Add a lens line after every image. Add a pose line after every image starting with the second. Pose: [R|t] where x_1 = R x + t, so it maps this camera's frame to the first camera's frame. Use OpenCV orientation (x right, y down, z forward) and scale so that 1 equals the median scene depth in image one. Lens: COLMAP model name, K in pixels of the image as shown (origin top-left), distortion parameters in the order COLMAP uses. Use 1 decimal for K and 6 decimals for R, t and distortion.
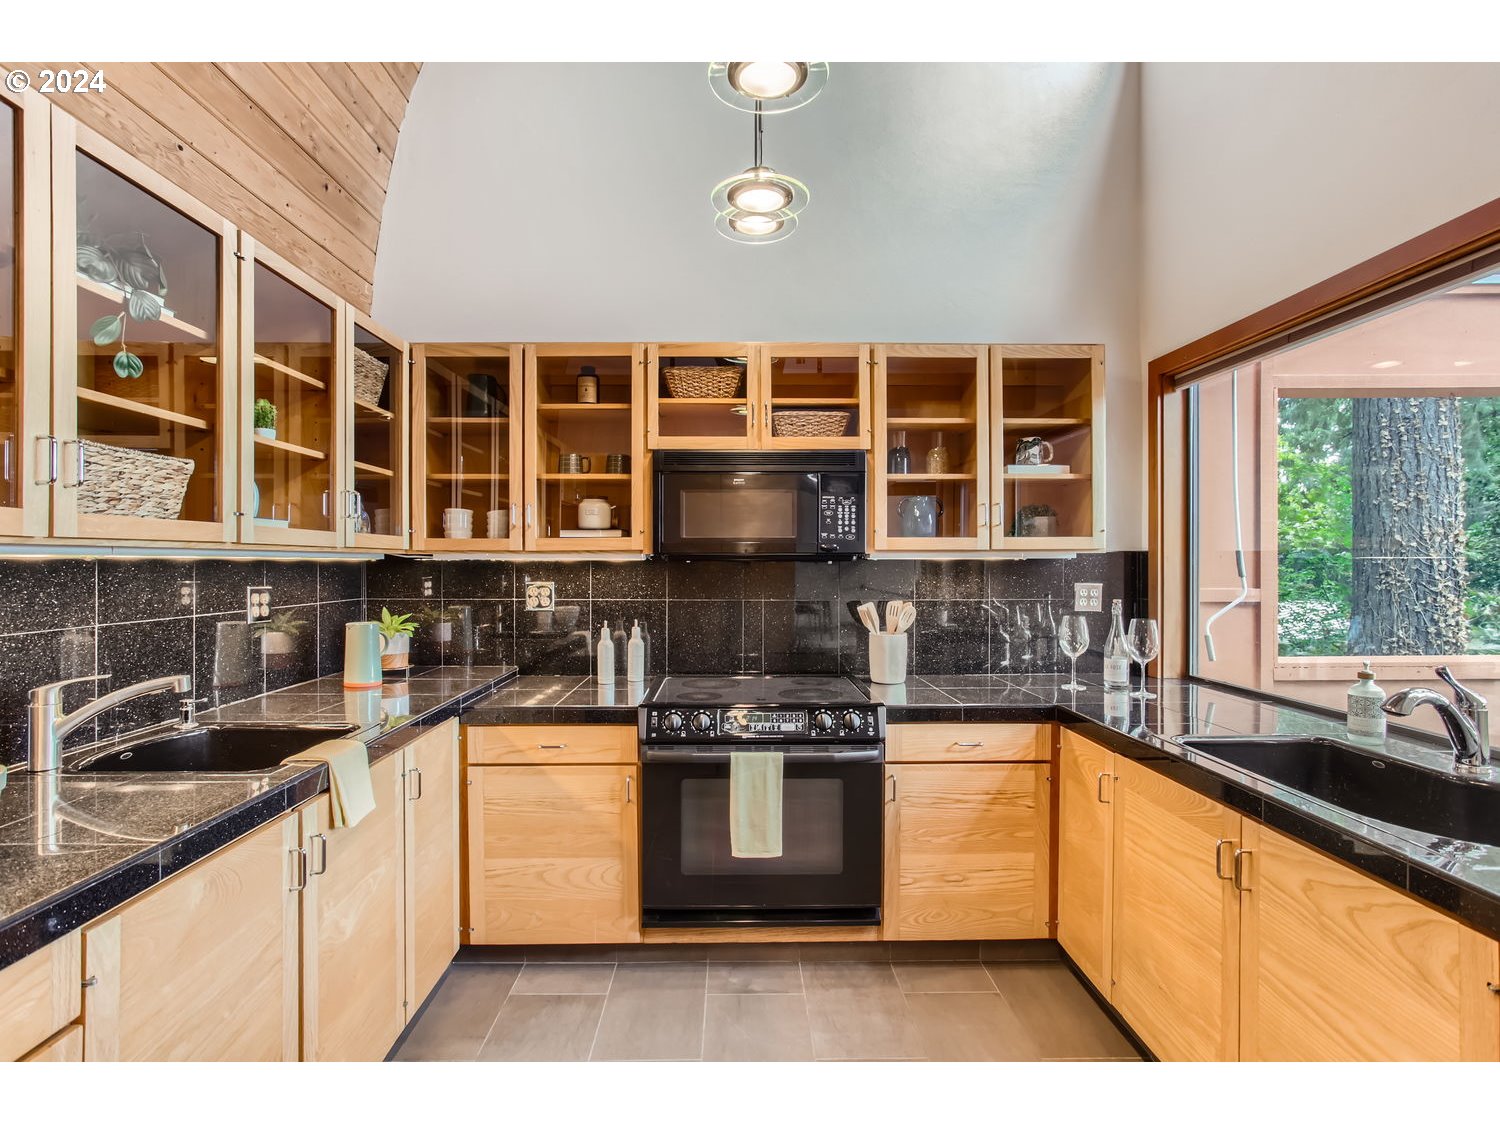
lens RADIAL K [[722.2, 0, 755.7], [0, 722.2, 564.5], [0, 0, 1]] dist [-0.011939, 0.008509]
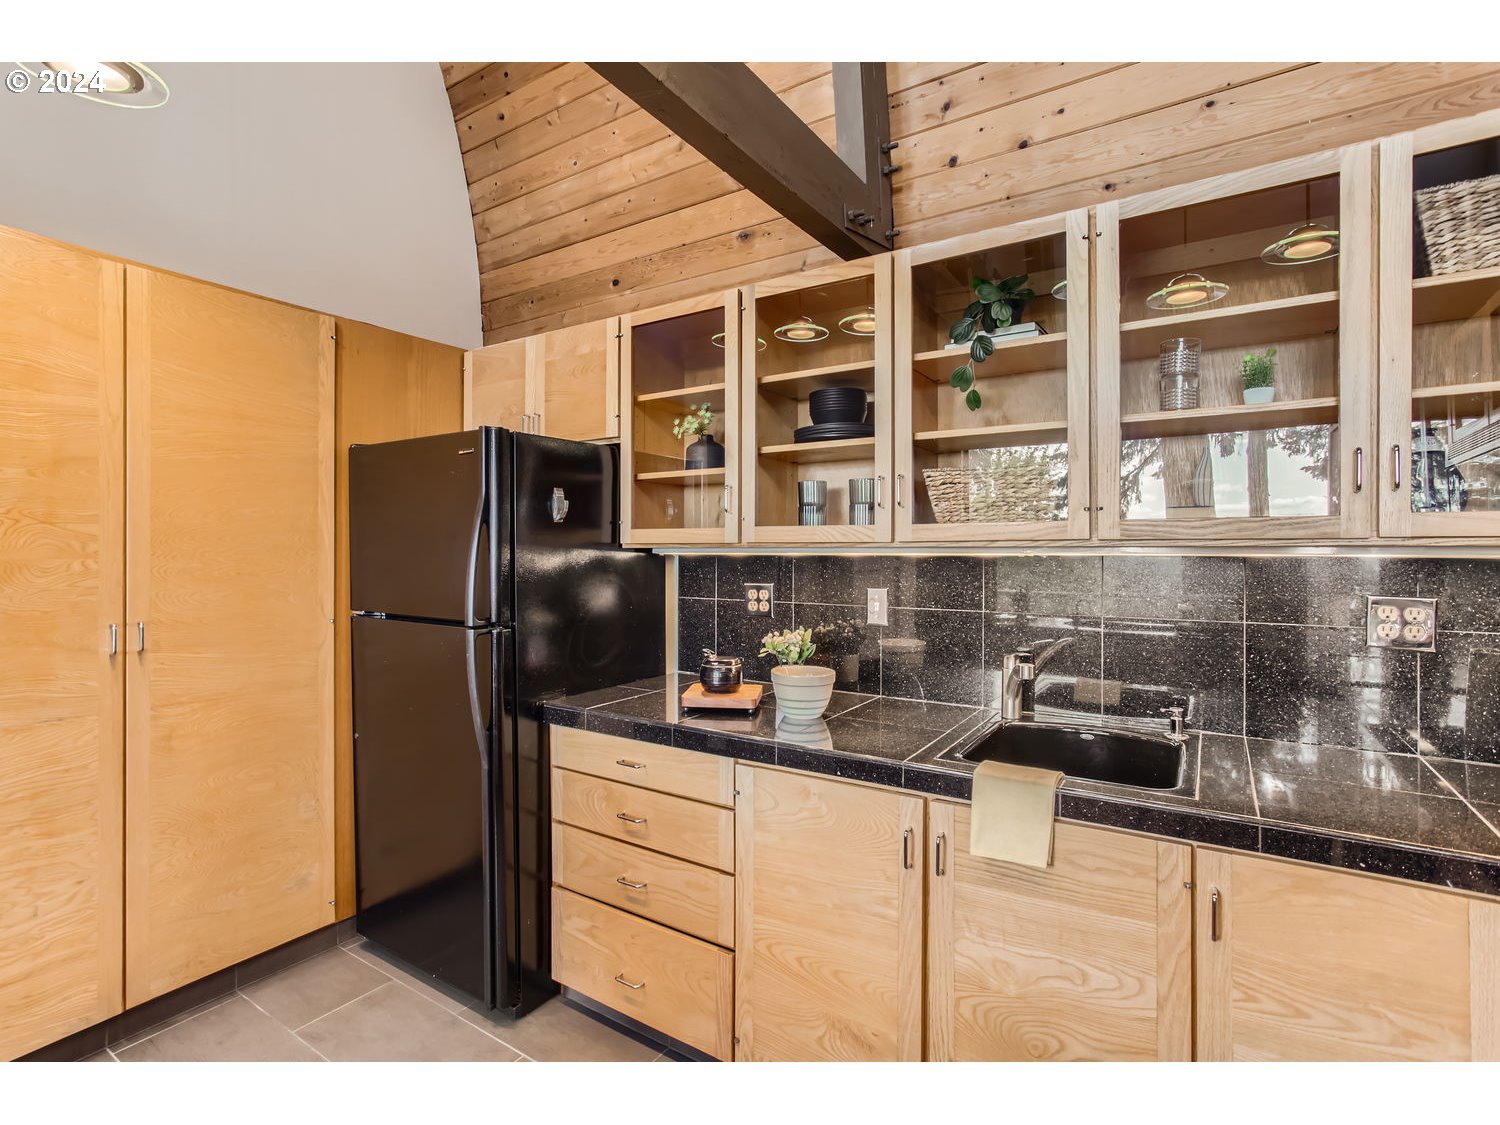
lens RADIAL K [[722.2, 0, 750.7], [0, 722.2, 559.2], [0, 0, 1]] dist [-0.011939, 0.008509]
pose [[-0.546068, -0.002137, -0.837738, 0.202378], [-0.011275, 0.999925, 0.004799, -0.002743], [0.837665, 0.012066, -0.546051, 0.731000]]
